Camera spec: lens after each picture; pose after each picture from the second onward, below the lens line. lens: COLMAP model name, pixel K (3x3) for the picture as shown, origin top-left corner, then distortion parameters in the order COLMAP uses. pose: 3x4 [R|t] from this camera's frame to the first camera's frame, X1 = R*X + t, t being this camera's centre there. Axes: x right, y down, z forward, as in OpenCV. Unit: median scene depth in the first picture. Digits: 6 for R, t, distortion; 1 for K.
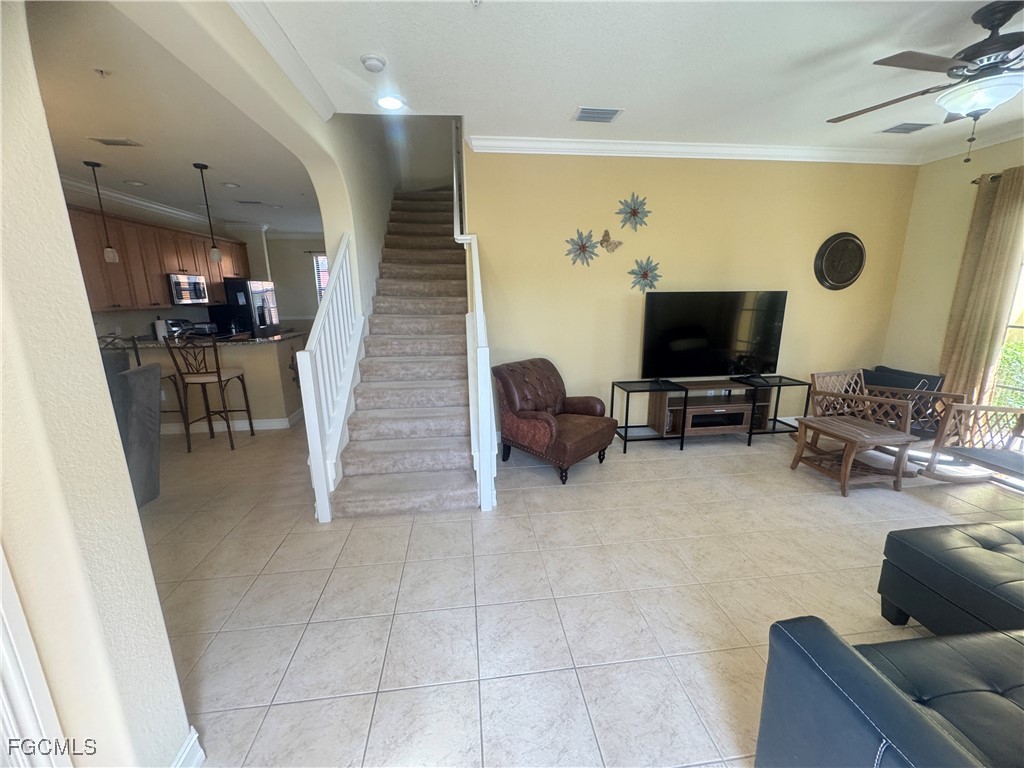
lens RADIAL K [[409.3, 0, 510.8], [0, 409.3, 382.8], [0, 0, 1]] dist [-0.001031, -0.000398]
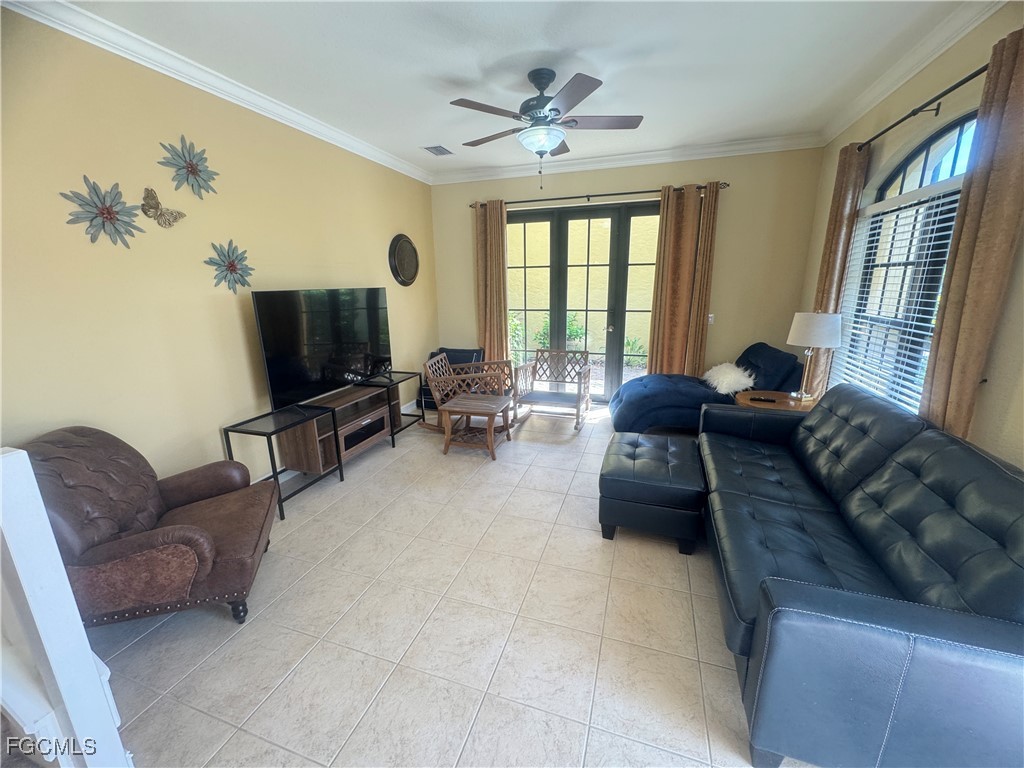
lens RADIAL K [[409.3, 0, 512.8], [0, 409.3, 383.1], [0, 0, 1]] dist [-0.001031, -0.000398]
pose [[0.426487, -0.215850, 0.878361, -0.122213], [0.207426, 0.968567, 0.137302, -0.071079], [-0.880388, 0.123638, 0.457854, 0.296770]]
